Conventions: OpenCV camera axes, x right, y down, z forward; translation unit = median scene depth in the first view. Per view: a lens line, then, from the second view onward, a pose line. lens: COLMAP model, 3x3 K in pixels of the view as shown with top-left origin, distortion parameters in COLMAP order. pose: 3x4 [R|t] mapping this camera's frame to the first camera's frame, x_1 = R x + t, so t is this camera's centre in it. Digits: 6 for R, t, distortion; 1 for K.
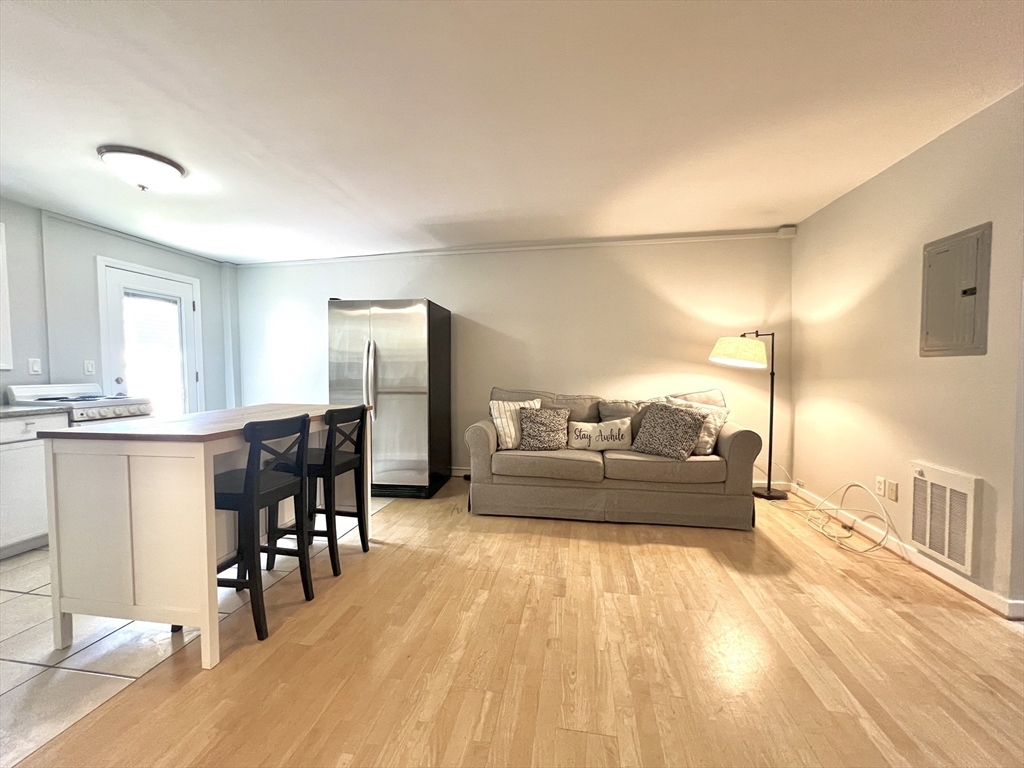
lens RADIAL K [[411.8, 0, 510.7], [0, 411.8, 383.9], [0, 0, 1]] dist [-0.001954, 0.000577]
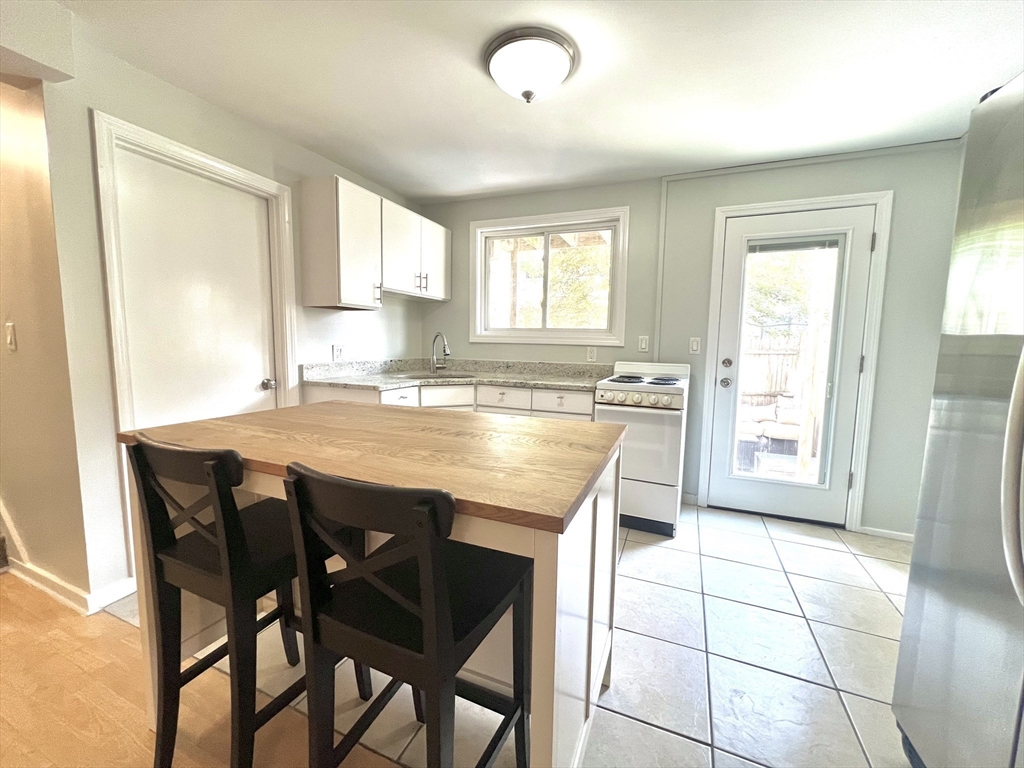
lens RADIAL K [[416.8, 0, 510.7], [0, 416.8, 384.4], [0, 0, 1]] dist [0.000398, 0.000222]
pose [[-0.232743, 0.098523, -0.967535, -0.082892], [-0.053144, 0.992081, 0.113806, -0.040534], [0.971085, 0.077907, -0.225664, 0.873885]]
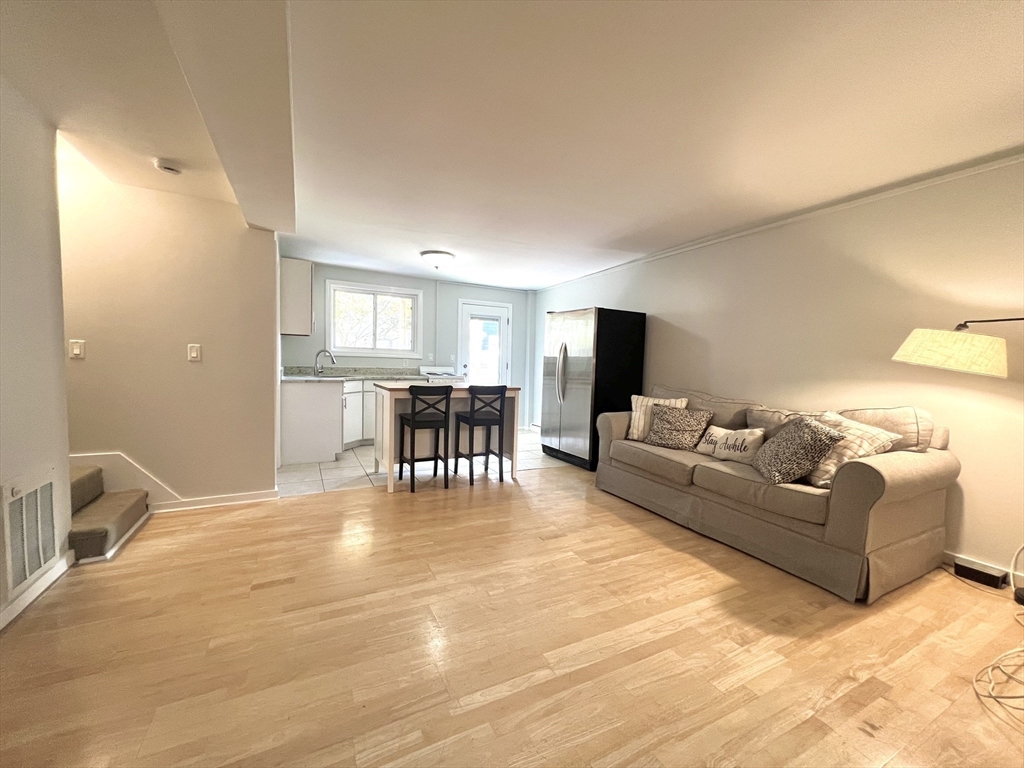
lens RADIAL K [[411.8, 0, 510.7], [0, 411.8, 383.9], [0, 0, 1]] dist [-0.001954, 0.000577]
pose [[0.599299, 0.065758, -0.797820, 0.693313], [-0.059962, 0.997508, 0.037175, -0.011121], [0.798277, 0.025560, 0.601748, 0.080191]]
